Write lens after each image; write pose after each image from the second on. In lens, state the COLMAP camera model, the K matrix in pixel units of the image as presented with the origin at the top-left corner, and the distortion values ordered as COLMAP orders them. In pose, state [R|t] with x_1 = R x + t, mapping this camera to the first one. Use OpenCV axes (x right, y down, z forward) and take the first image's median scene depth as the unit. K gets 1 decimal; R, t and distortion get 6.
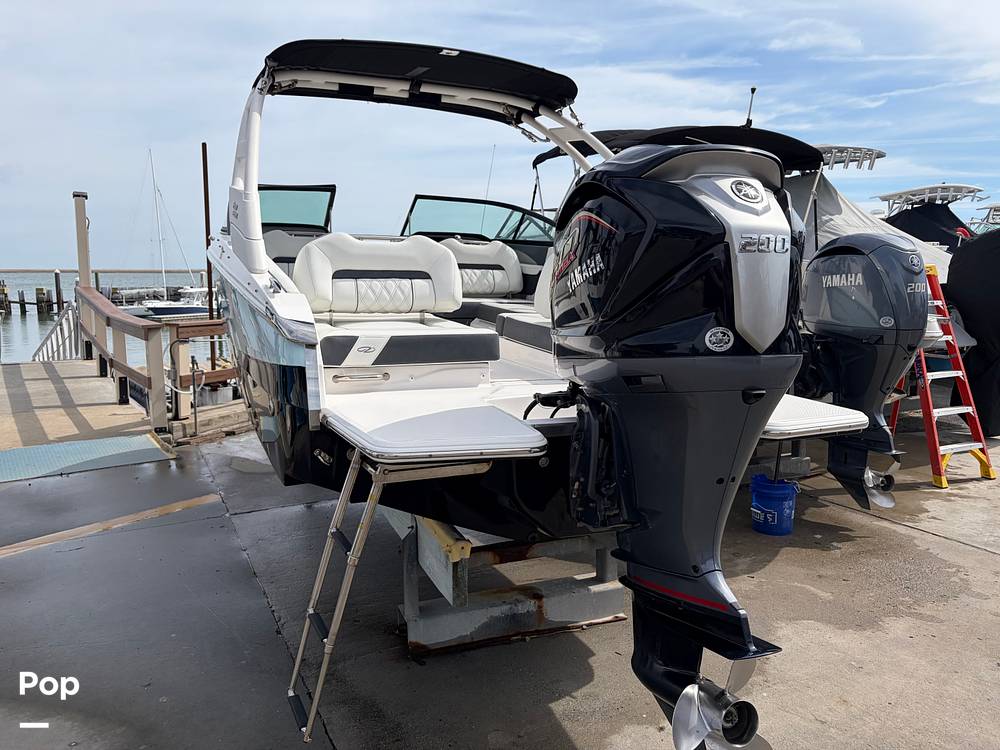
lens RADIAL K [[773.1, 0, 500.0], [0, 773.1, 375.0], [0, 0, 1]] dist [0.063524, -0.064359]
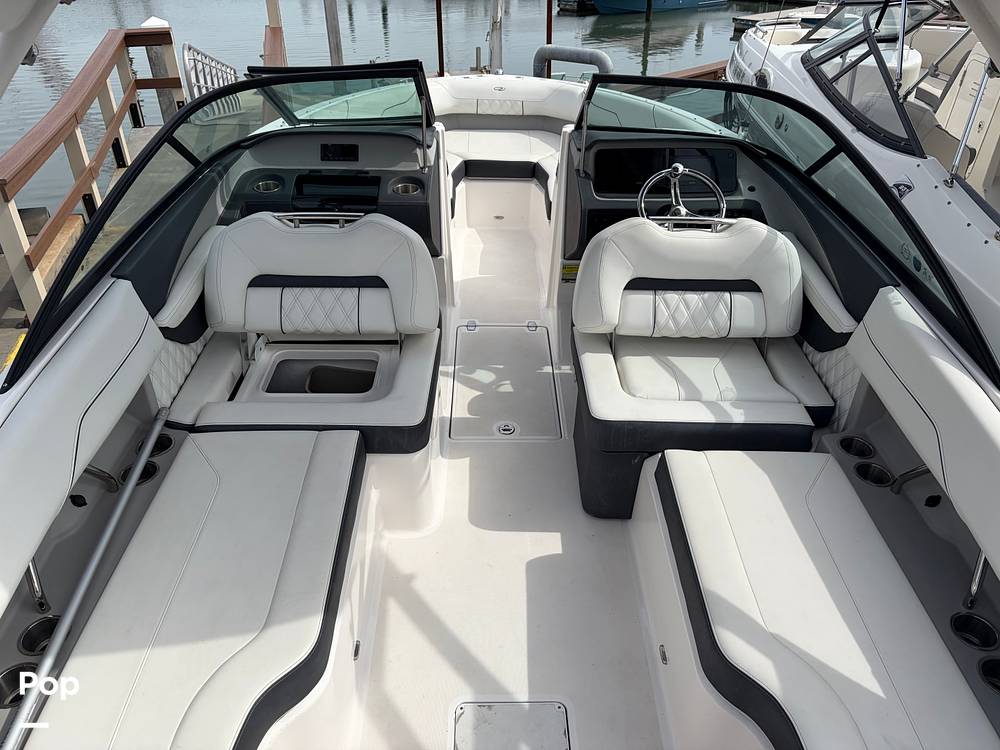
lens RADIAL K [[782.8, 0, 522.4], [0, 782.8, 373.0], [0, 0, 1]] dist [0.012750, 0.001241]
pose [[0.939467, 0.170546, -0.297179, 0.029636], [-0.039608, 0.915565, 0.400214, -0.424420], [0.340341, -0.364218, 0.866899, 0.889851]]
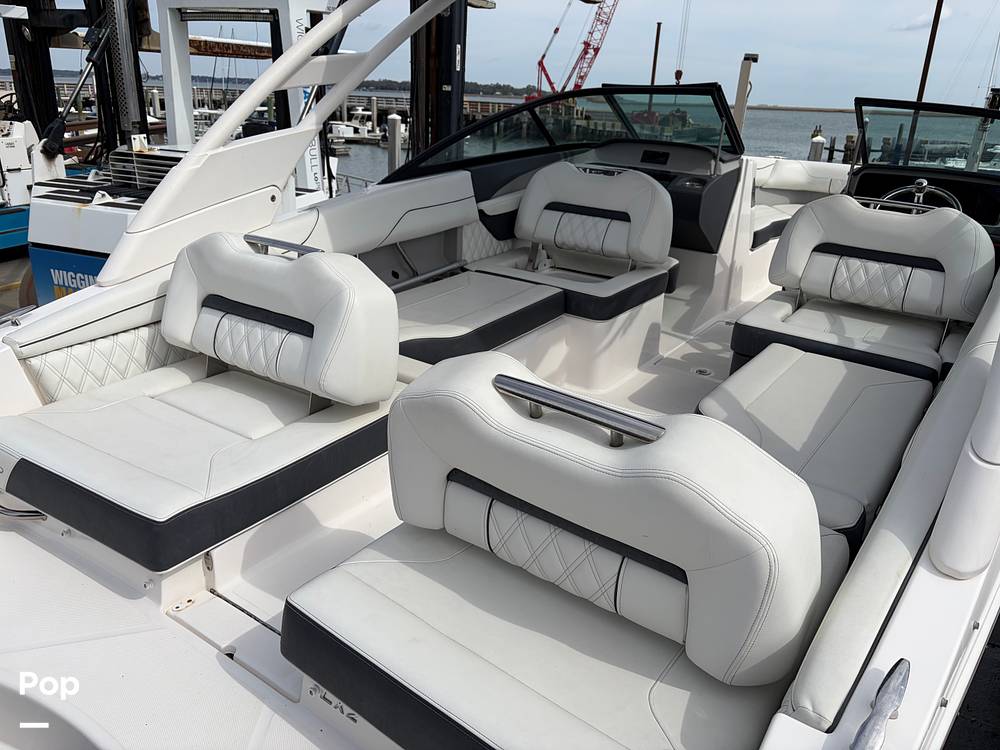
lens RADIAL K [[773.1, 0, 500.0], [0, 773.1, 375.0], [0, 0, 1]] dist [0.063524, -0.064359]
pose [[0.560399, 0.300165, -0.771916, 0.388938], [-0.148374, 0.953322, 0.262988, -0.256992], [0.814824, -0.032846, 0.578777, 0.802887]]
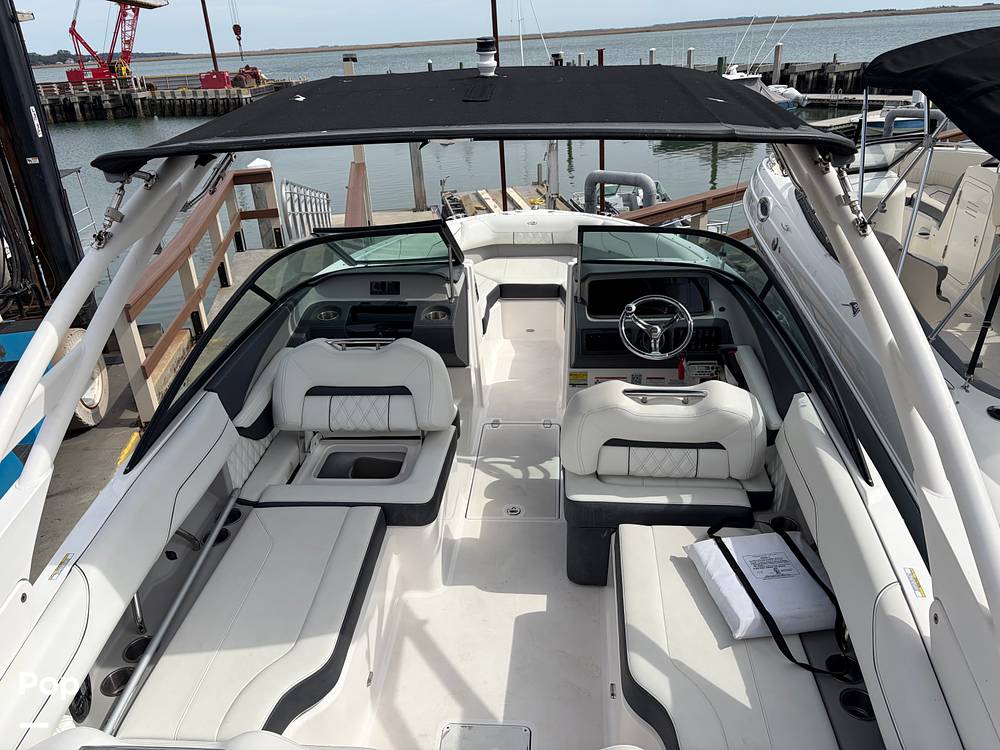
lens RADIAL K [[767.4, 0, 522.9], [0, 767.4, 375.6], [0, 0, 1]] dist [0.048867, -0.066767]
pose [[0.905132, 0.125046, -0.406325, 0.164392], [-0.002581, 0.957363, 0.288878, -0.484771], [0.425123, -0.260424, 0.866862, 0.782460]]
